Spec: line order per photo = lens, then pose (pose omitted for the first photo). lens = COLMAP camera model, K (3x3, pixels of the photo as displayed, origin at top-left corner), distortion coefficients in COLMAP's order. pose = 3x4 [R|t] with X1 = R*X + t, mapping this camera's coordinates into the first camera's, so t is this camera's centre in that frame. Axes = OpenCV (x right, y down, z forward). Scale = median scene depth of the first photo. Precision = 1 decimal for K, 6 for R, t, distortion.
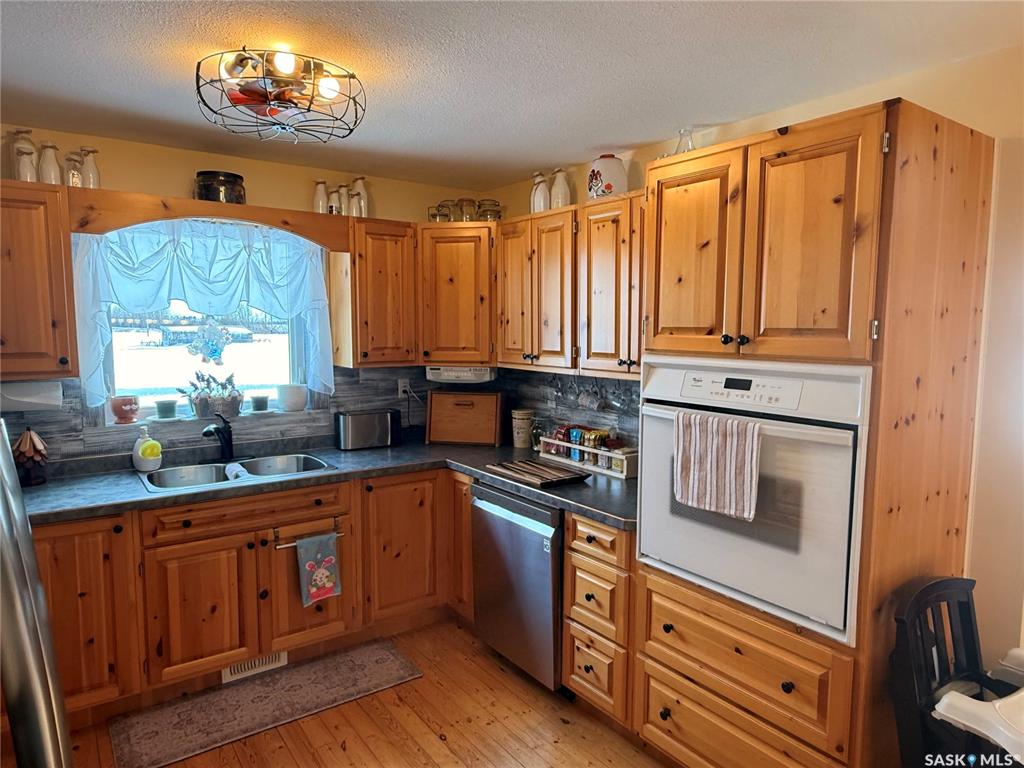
lens RADIAL K [[659.0, 0, 507.5], [0, 659.0, 386.1], [0, 0, 1]] dist [-0.000119, 0.002322]
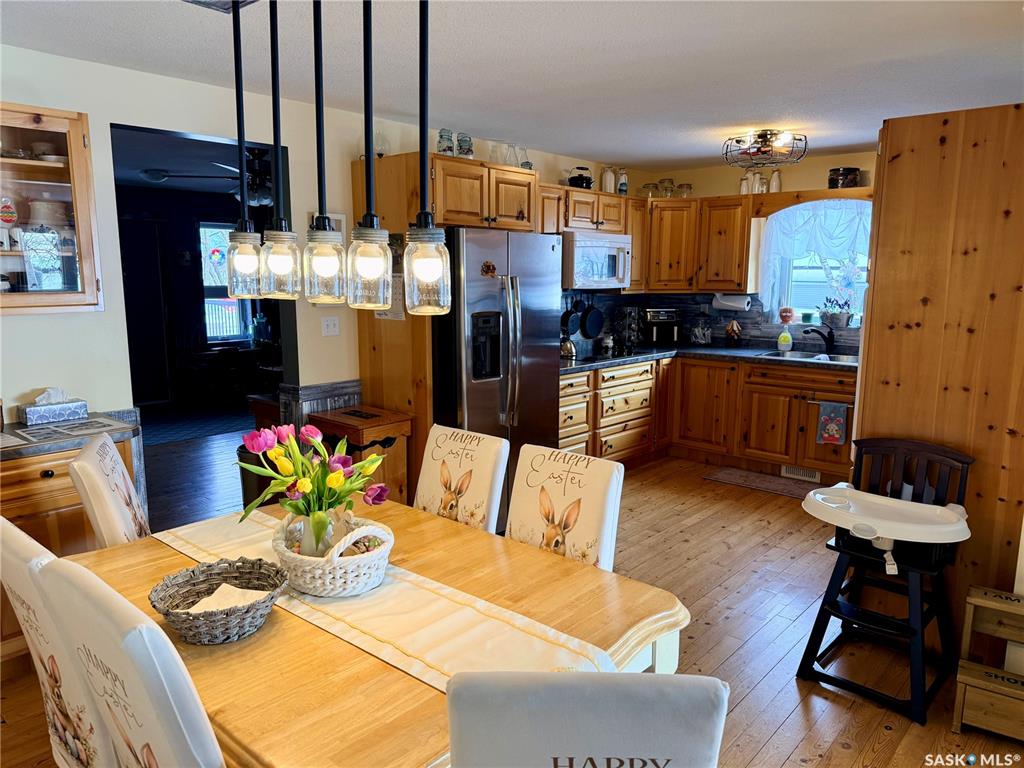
lens RADIAL K [[721.9, 0, 505.3], [0, 721.9, 388.4], [0, 0, 1]] dist [0.067977, -0.054517]
pose [[0.215694, 0.158001, -0.963593, 1.182229], [-0.095570, 0.985500, 0.140200, 0.027144], [0.971773, 0.061851, 0.227667, -0.146621]]
